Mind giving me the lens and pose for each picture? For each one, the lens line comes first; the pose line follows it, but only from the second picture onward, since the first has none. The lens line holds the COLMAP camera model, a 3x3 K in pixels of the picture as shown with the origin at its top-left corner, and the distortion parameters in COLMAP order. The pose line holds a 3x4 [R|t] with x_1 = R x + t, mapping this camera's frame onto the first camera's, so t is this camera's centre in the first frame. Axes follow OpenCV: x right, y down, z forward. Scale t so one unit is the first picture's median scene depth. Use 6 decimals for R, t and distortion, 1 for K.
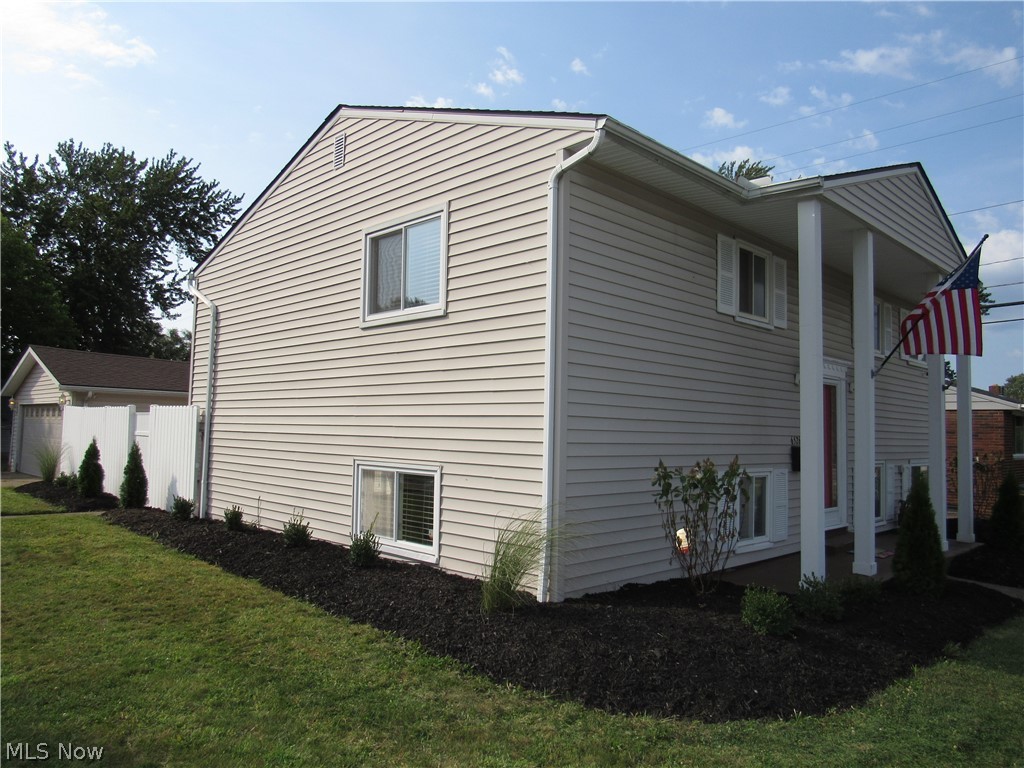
lens RADIAL K [[732.2, 0, 520.5], [0, 732.2, 385.6], [0, 0, 1]] dist [-0.030302, 0.009610]
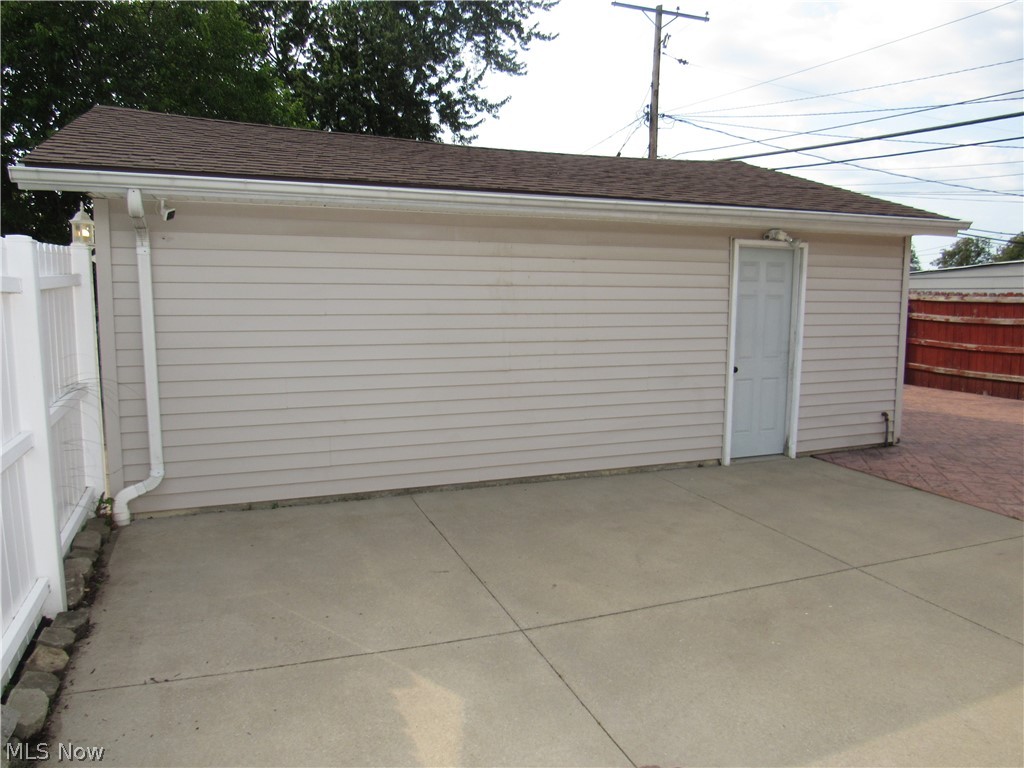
lens RADIAL K [[732.2, 0, 512.4], [0, 732.2, 386.0], [0, 0, 1]] dist [-0.030302, 0.009610]
pose [[0.914023, 0.032204, -0.404382, -0.156916], [0.039005, 0.985248, 0.166626, 0.019361], [0.403783, -0.168072, 0.899283, 0.366325]]
